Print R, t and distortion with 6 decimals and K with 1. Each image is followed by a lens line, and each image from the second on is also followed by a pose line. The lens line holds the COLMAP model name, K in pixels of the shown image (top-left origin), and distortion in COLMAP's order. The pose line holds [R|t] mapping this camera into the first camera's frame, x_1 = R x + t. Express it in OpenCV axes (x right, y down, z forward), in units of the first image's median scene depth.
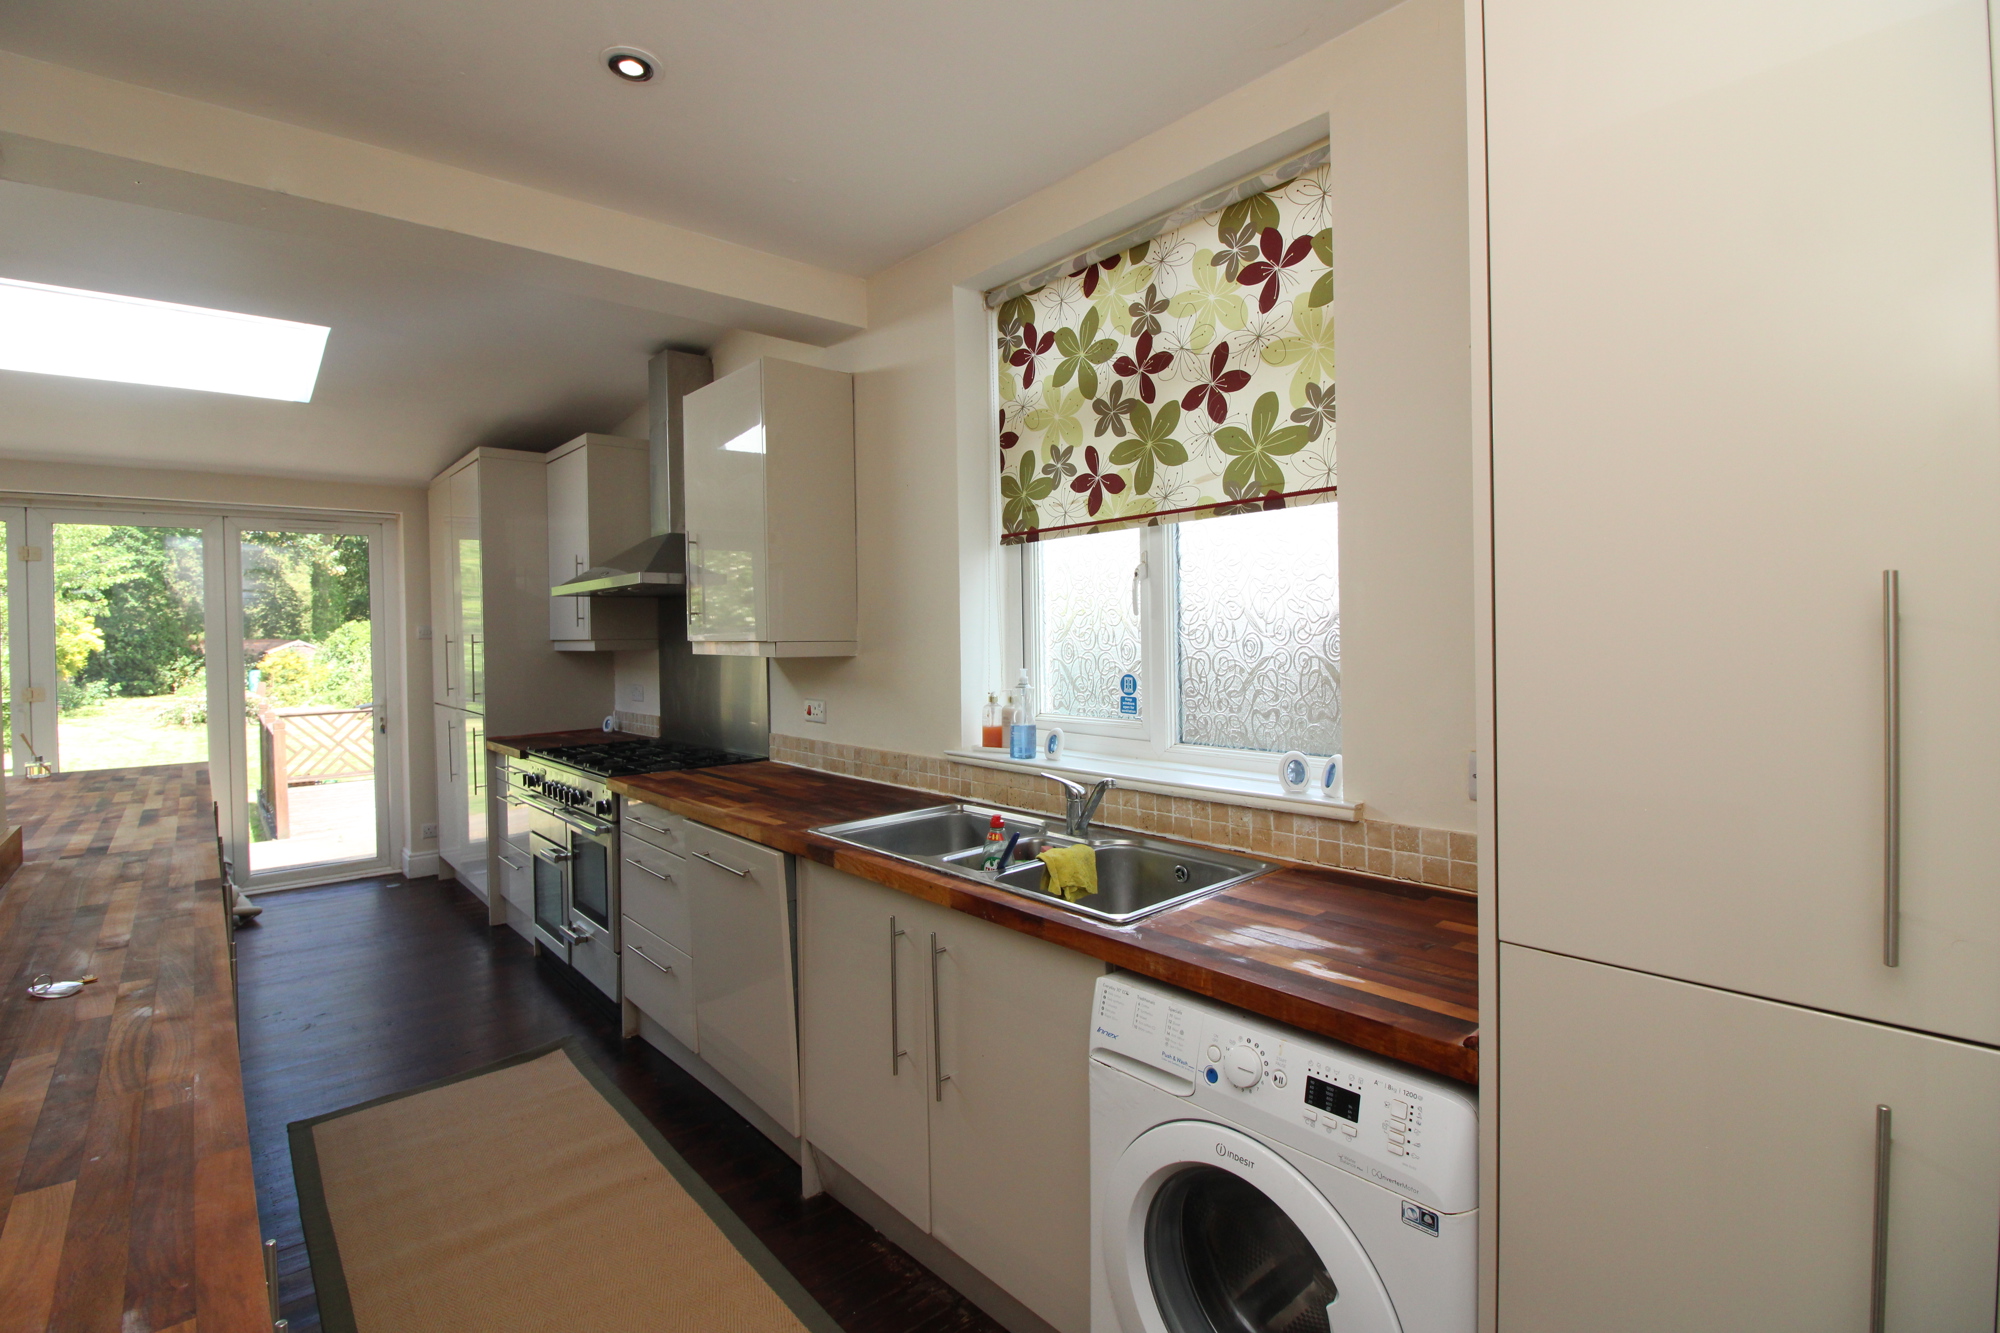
lens RADIAL K [[921.1, 0, 986.7], [0, 921.1, 644.7], [0, 0, 1]] dist [-0.003318, -0.000710]
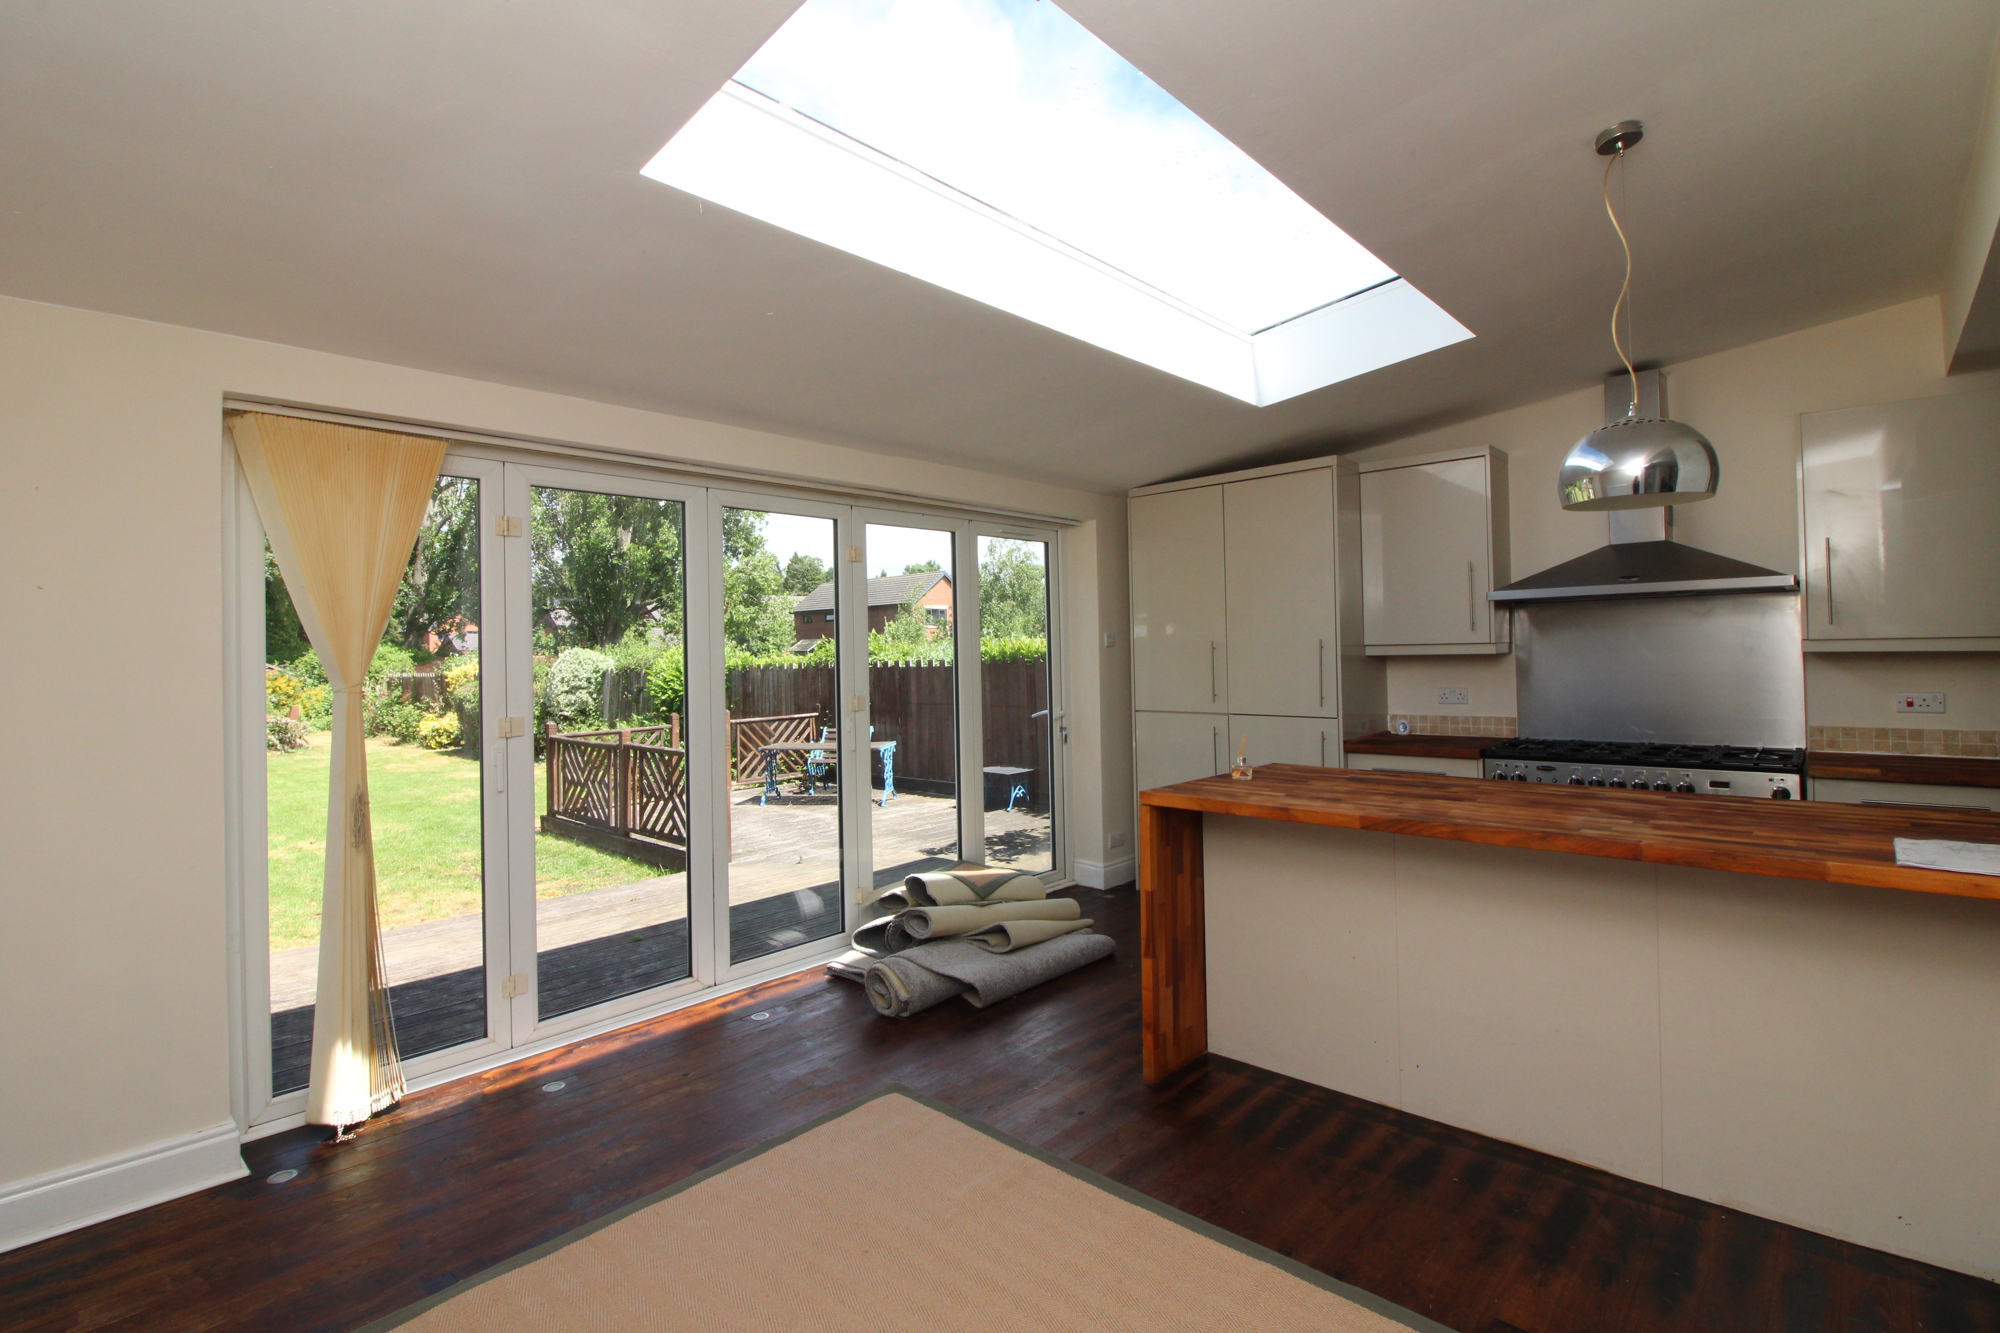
lens RADIAL K [[922.9, 0, 991.2], [0, 922.9, 640.9], [0, 0, 1]] dist [0.000729, -0.012254]
pose [[0.993817, -0.001788, 0.111014, -1.974779], [0.004755, 0.999638, -0.026465, 0.031229], [-0.110927, 0.026830, 0.993466, 0.072864]]
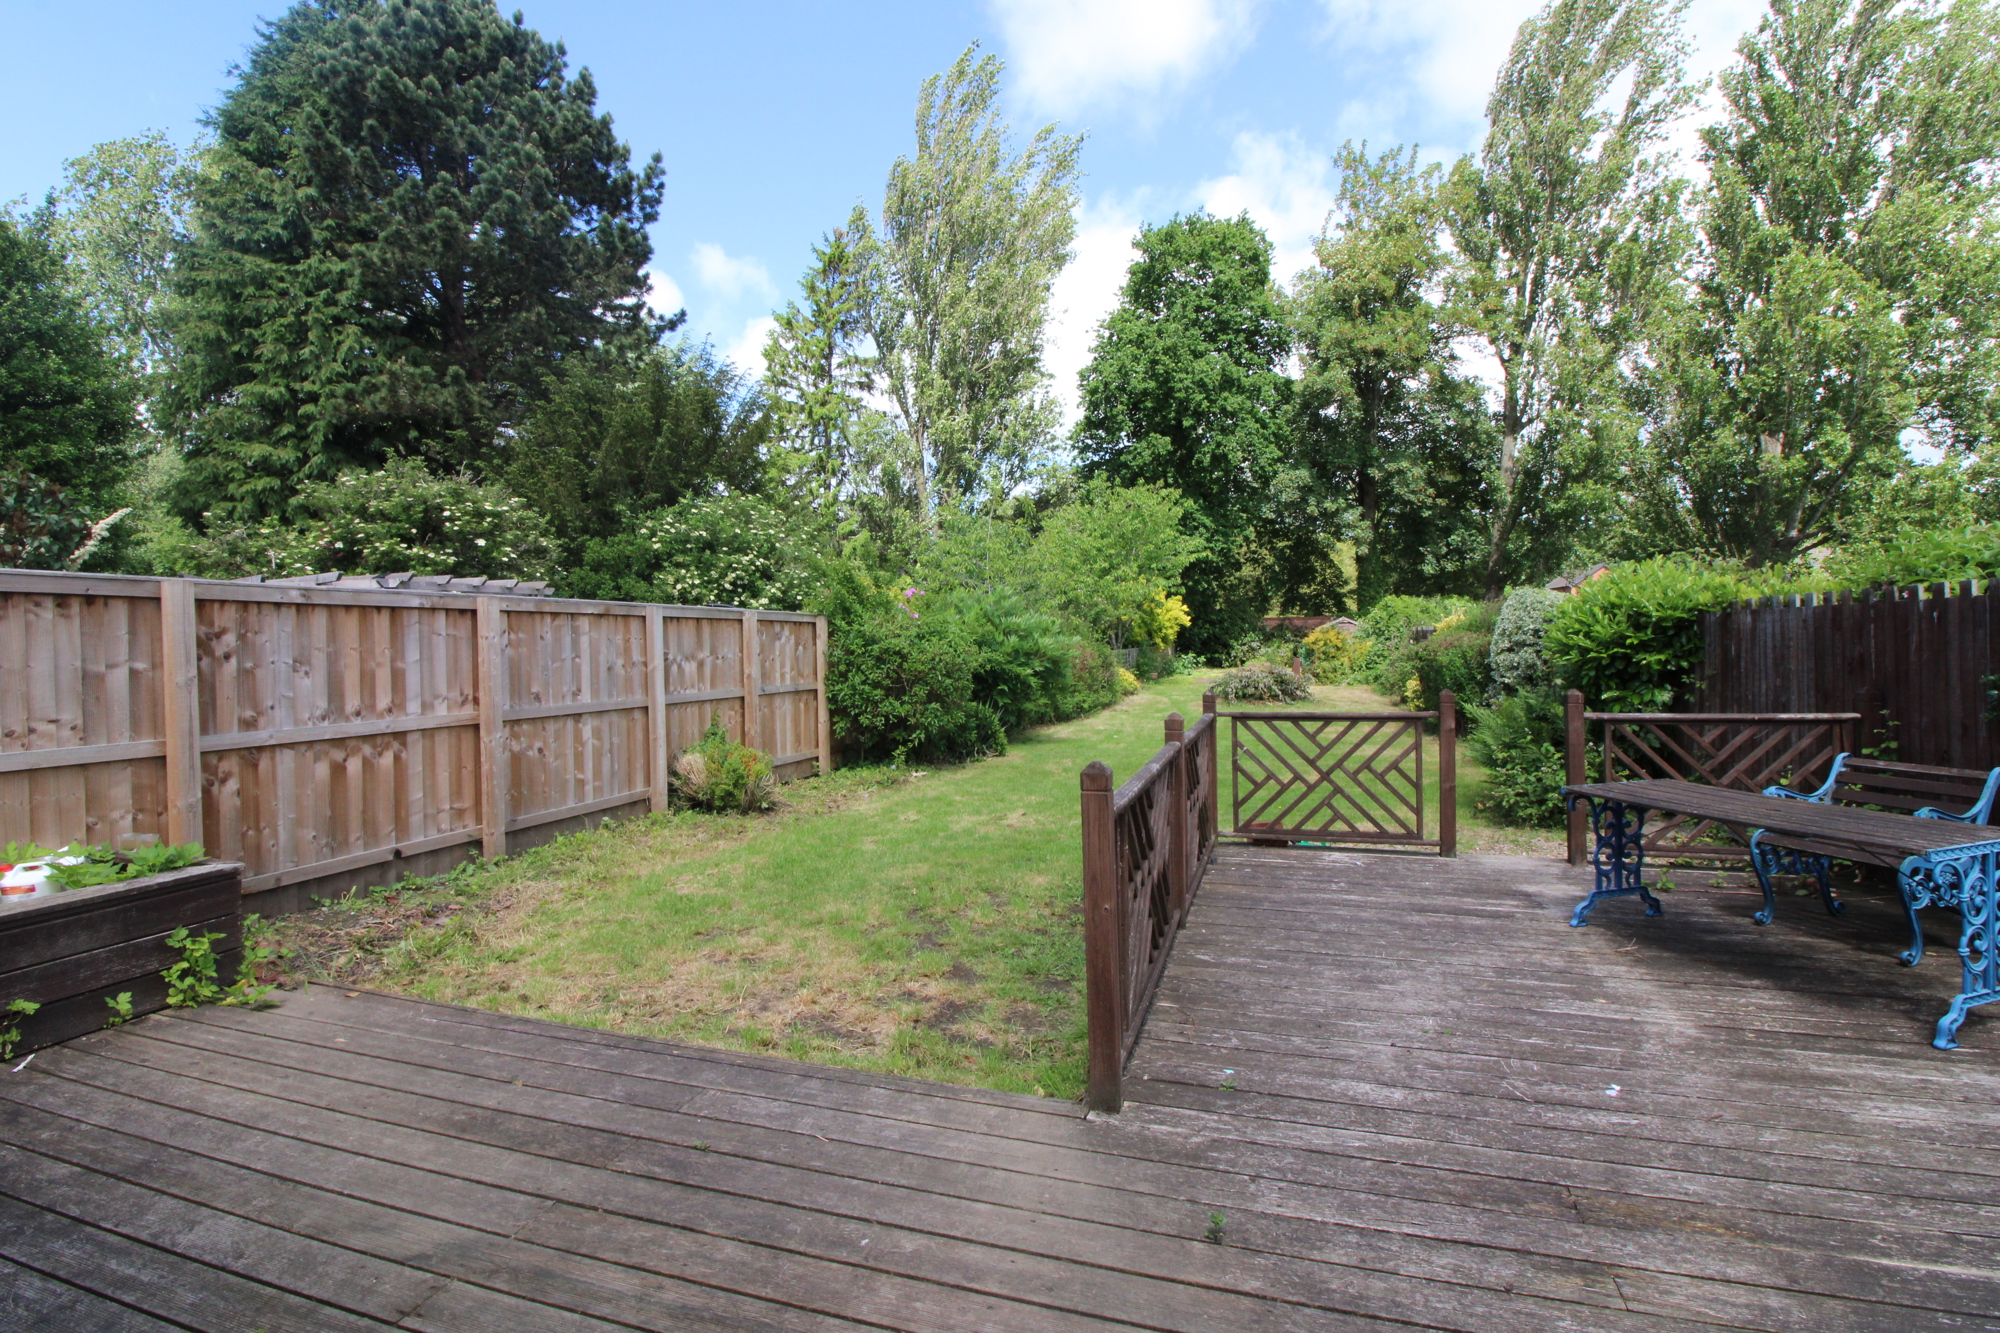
lens RADIAL K [[922.9, 0, 991.2], [0, 922.9, 640.9], [0, 0, 1]] dist [0.000729, -0.012254]
pose [[0.522213, 0.013376, -0.852710, -1.632920], [-0.001246, 0.999888, 0.014922, 0.103069], [0.852814, -0.006730, 0.522171, 2.581858]]
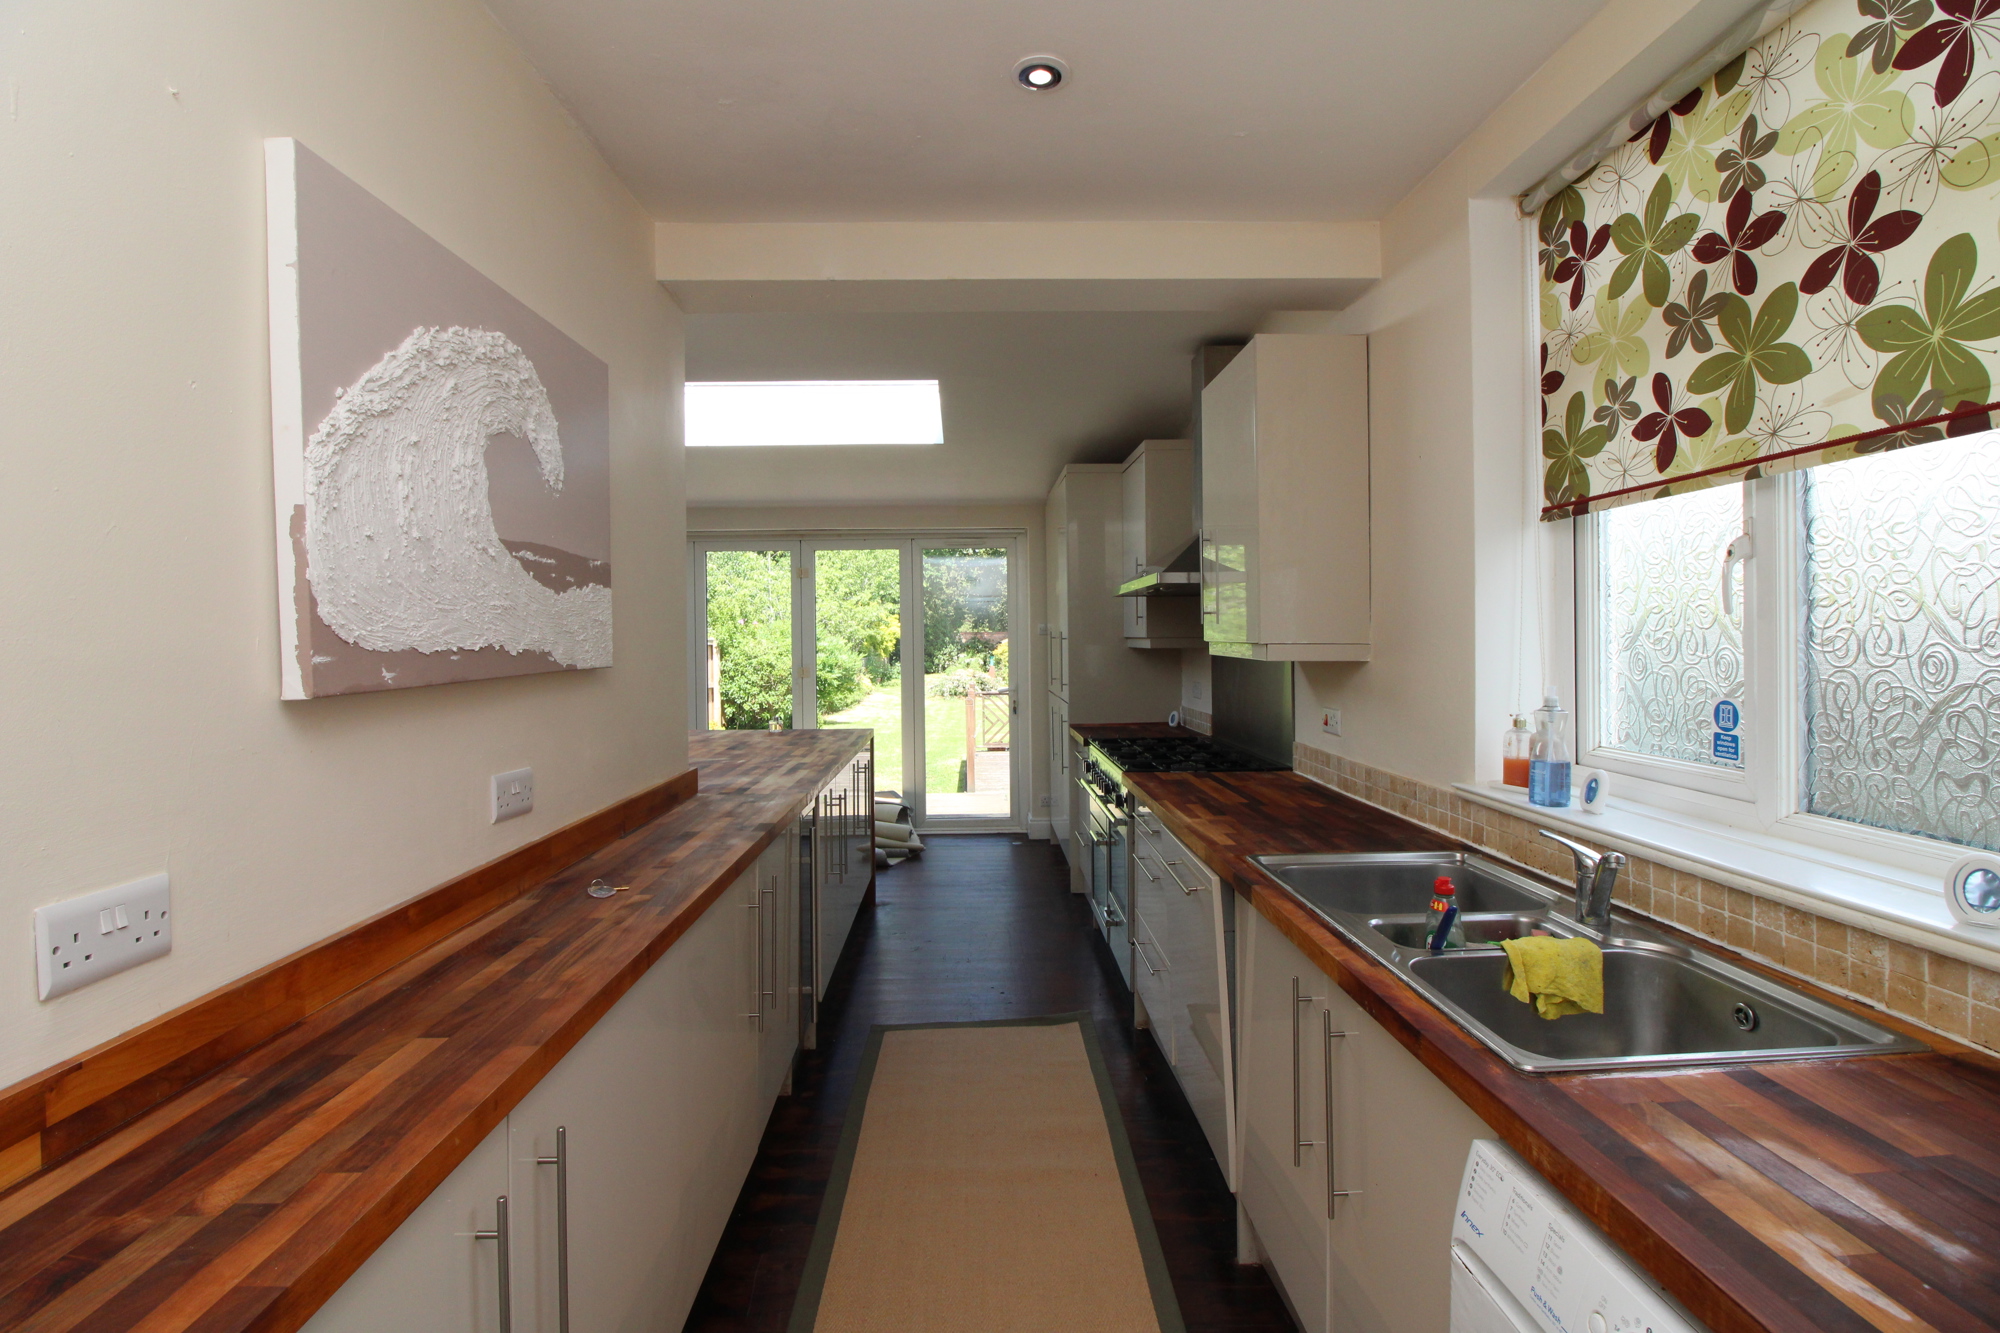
lens RADIAL K [[922.9, 0, 991.2], [0, 922.9, 640.9], [0, 0, 1]] dist [0.000729, -0.012254]
pose [[0.774381, 0.010868, -0.632626, 0.163713], [-0.009047, 0.999940, 0.006104, -0.011095], [0.632655, 0.000996, 0.774433, 0.134862]]
